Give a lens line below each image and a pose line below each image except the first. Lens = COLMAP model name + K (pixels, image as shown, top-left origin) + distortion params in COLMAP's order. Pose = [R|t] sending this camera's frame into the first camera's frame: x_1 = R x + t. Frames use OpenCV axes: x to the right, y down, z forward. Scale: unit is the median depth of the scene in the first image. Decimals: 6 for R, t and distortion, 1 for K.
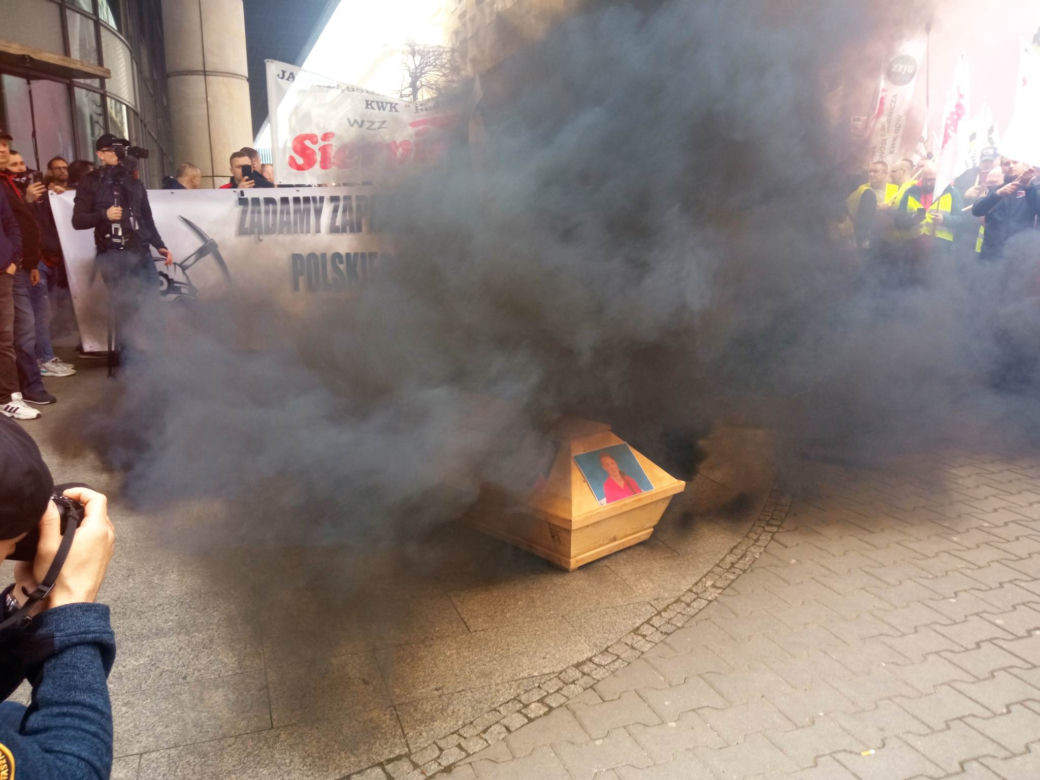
lens RADIAL K [[844.2, 0, 516.7], [0, 844.2, 412.3], [0, 0, 1]] dist [0.112322, -0.178710]
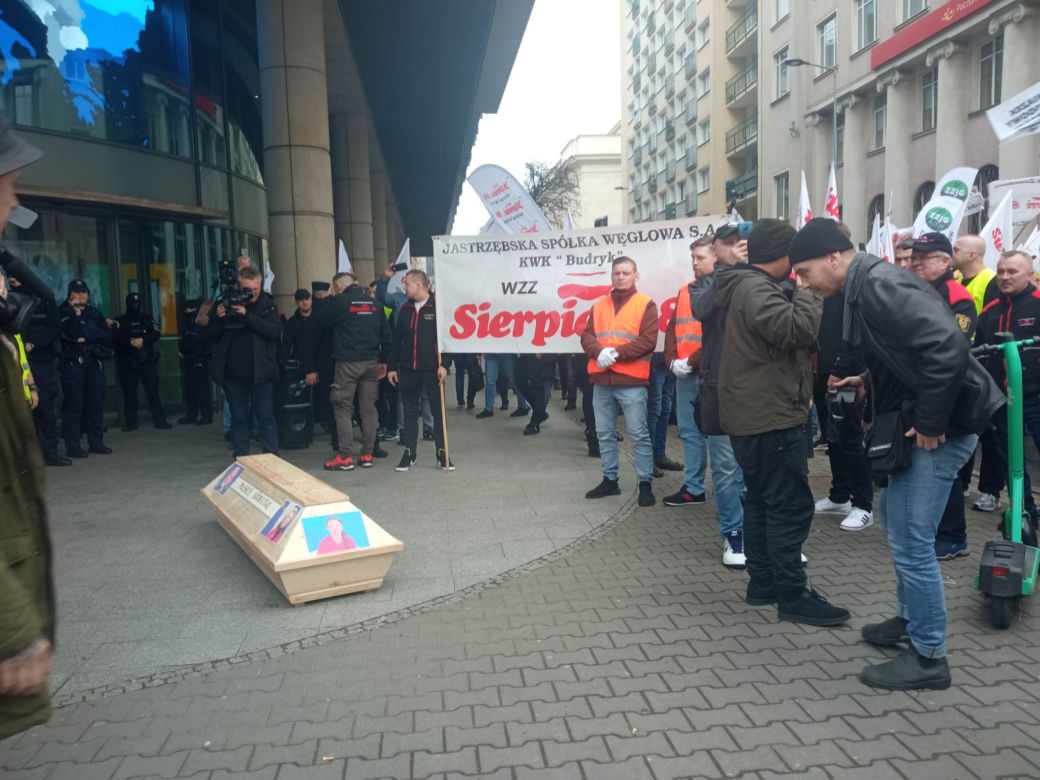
lens RADIAL K [[844.2, 0, 516.7], [0, 844.2, 412.3], [0, 0, 1]] dist [0.112322, -0.178710]
pose [[0.972637, 0.008483, -0.232173, 0.909803], [-0.032844, 0.994317, -0.101263, 0.012228], [0.229995, 0.106118, 0.967389, -0.317373]]
